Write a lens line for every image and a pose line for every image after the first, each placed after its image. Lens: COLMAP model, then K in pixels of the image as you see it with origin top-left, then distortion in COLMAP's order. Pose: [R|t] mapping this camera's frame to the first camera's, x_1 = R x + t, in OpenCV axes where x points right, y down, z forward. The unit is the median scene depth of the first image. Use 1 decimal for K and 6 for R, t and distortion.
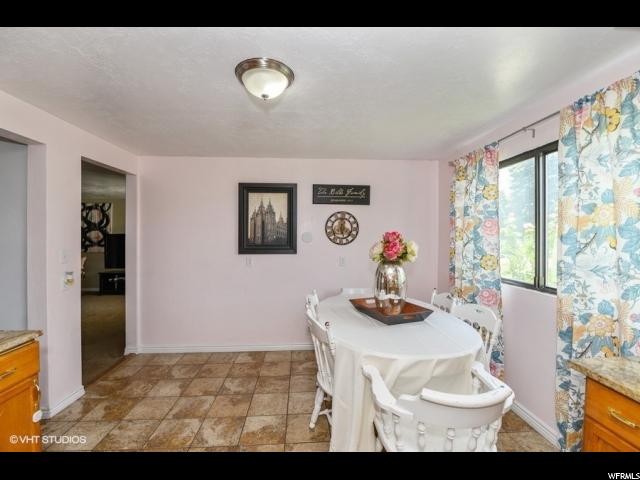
lens RADIAL K [[282.7, 0, 319.2], [0, 282.7, 238.2], [0, 0, 1]] dist [-0.011159, -0.000950]
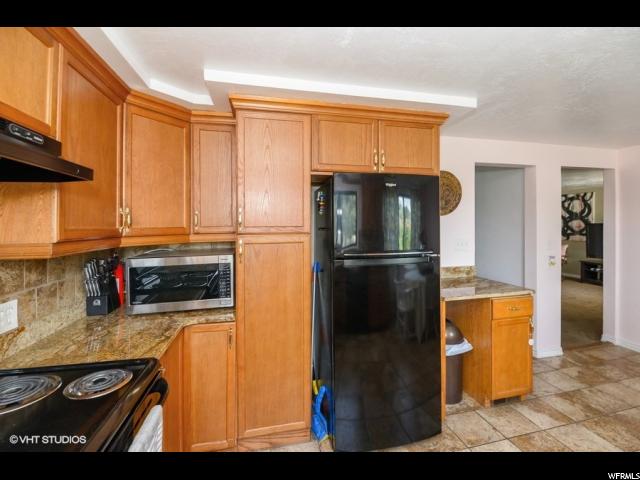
lens RADIAL K [[292.0, 0, 319.9], [0, 292.0, 220.8], [0, 0, 1]] dist [-0.012066, -0.000670]
pose [[0.161769, -0.007324, -0.986801, 0.191609], [-0.003398, 0.999962, -0.007979, -0.022064], [0.986823, 0.004644, 0.161738, -0.206777]]
